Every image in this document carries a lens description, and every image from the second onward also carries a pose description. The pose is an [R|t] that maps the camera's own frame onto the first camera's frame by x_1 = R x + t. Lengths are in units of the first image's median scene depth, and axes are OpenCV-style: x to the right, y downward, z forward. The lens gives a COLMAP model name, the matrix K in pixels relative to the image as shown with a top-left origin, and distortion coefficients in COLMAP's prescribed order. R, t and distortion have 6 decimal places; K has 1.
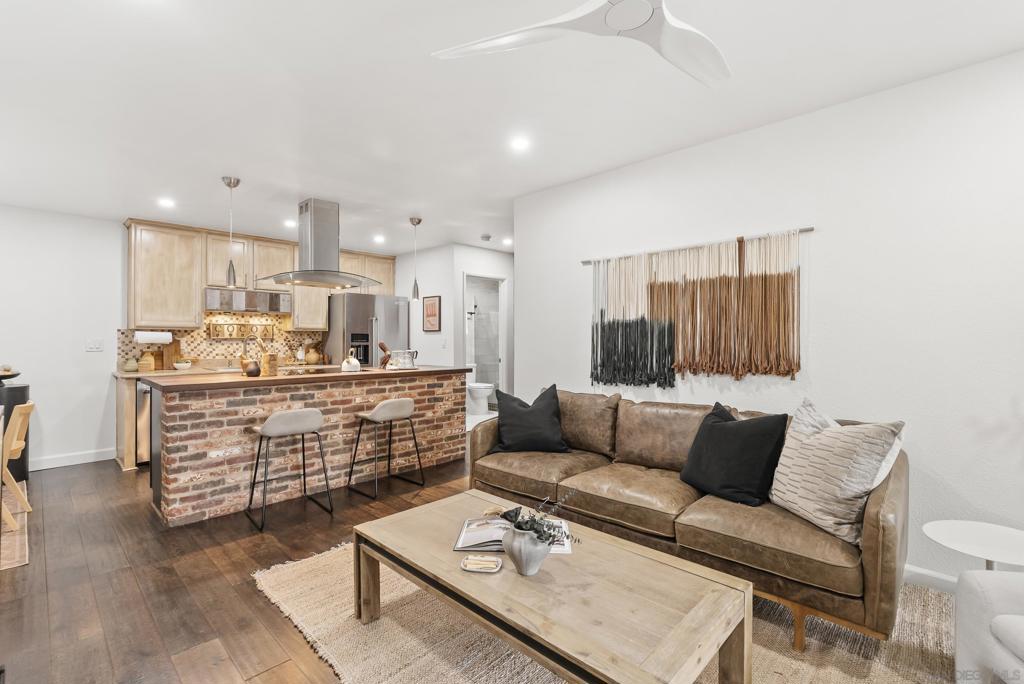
lens RADIAL K [[463.4, 0, 513.6], [0, 463.4, 339.1], [0, 0, 1]] dist [-0.011113, 0.004951]
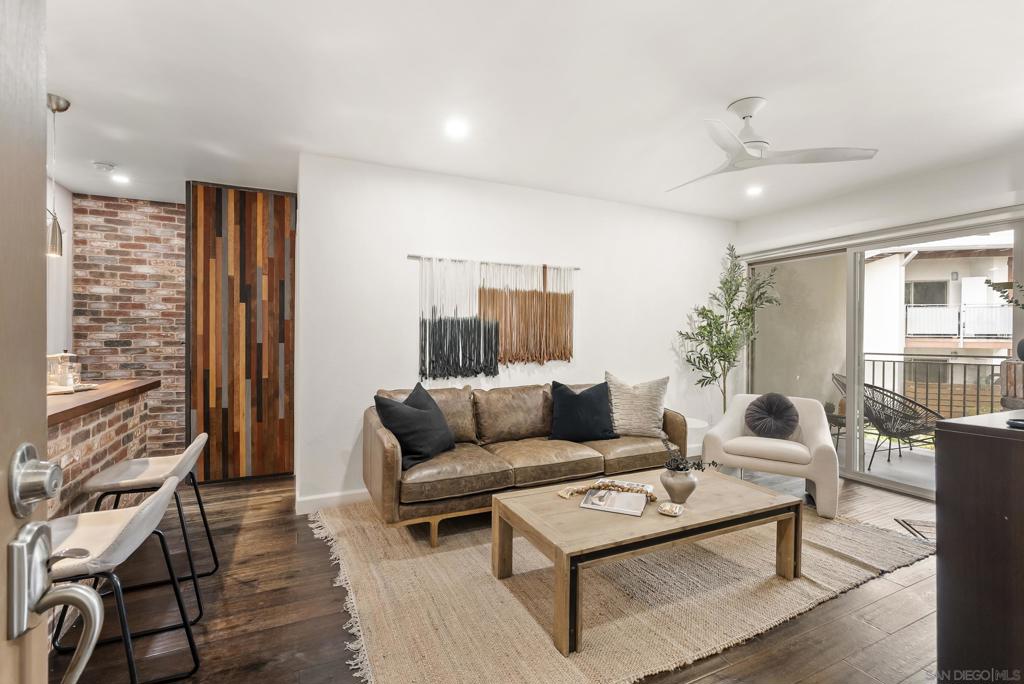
lens RADIAL K [[463.4, 0, 513.6], [0, 463.4, 339.1], [0, 0, 1]] dist [-0.011113, 0.004951]
pose [[0.351911, -0.002319, 0.936030, -0.642548], [-0.007664, 0.999956, 0.005359, 0.001457], [-0.936002, -0.009059, 0.351878, 0.428587]]
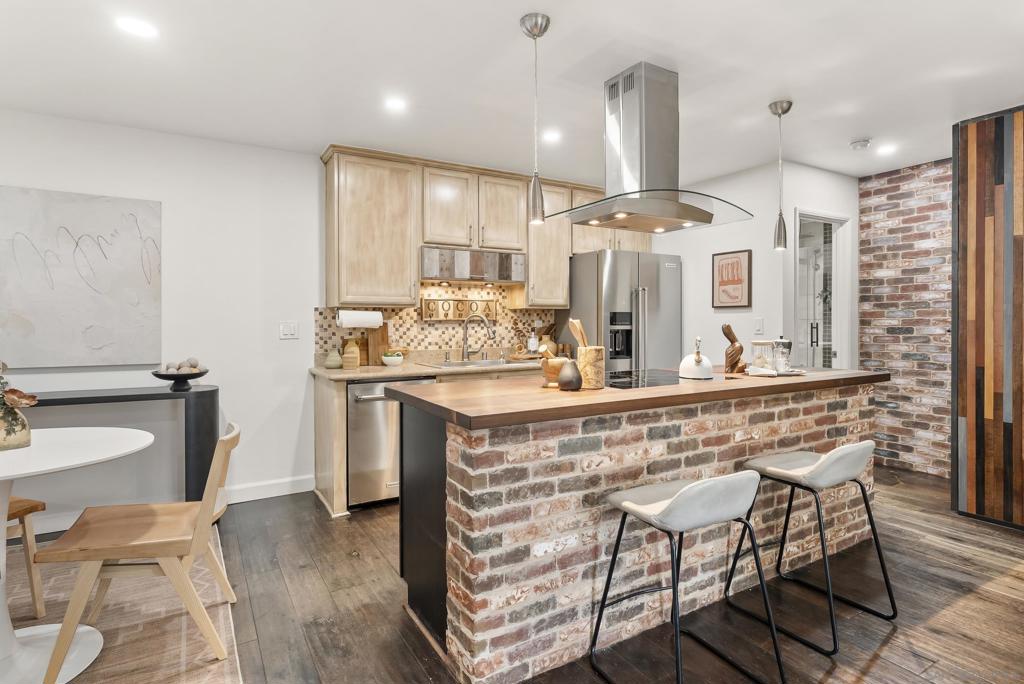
lens RADIAL K [[535.3, 0, 512.4], [0, 535.3, 327.1], [0, 0, 1]] dist [-0.000529, 0.000750]
pose [[0.964263, -0.001444, -0.264942, -0.442651], [0.004557, 0.999928, 0.011138, 0.000520], [0.264907, -0.011947, 0.964200, 0.365403]]
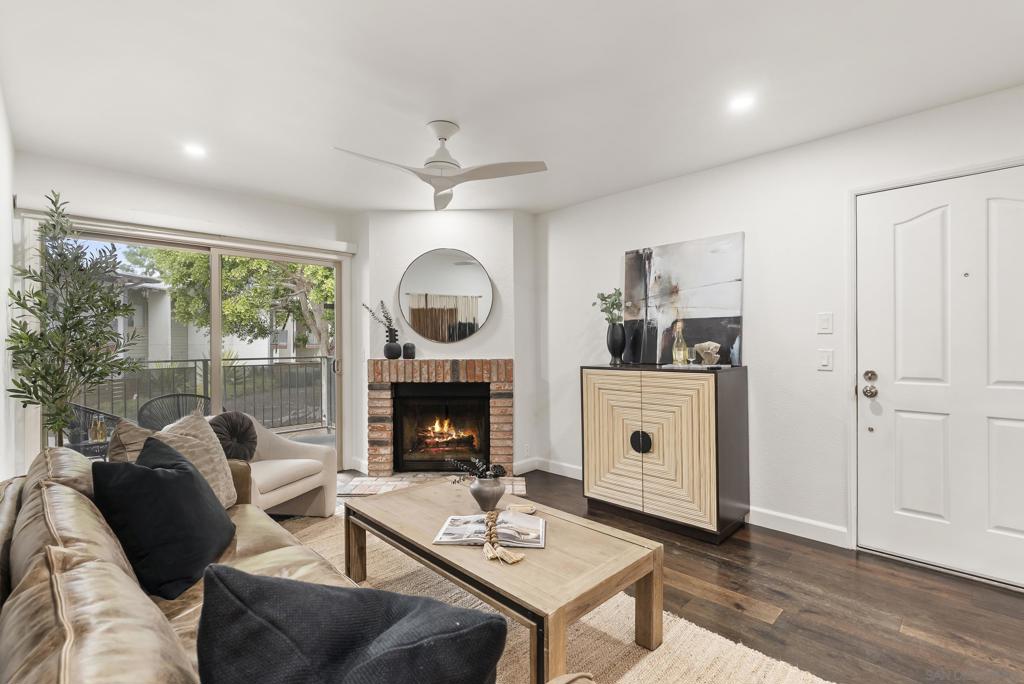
lens RADIAL K [[463.4, 0, 513.6], [0, 463.4, 339.1], [0, 0, 1]] dist [-0.011113, 0.004951]
pose [[-0.999312, 0.004095, 0.036853, -0.044612], [0.003647, 0.999919, -0.012213, 0.002147], [-0.036900, -0.012070, -0.999246, 1.052495]]
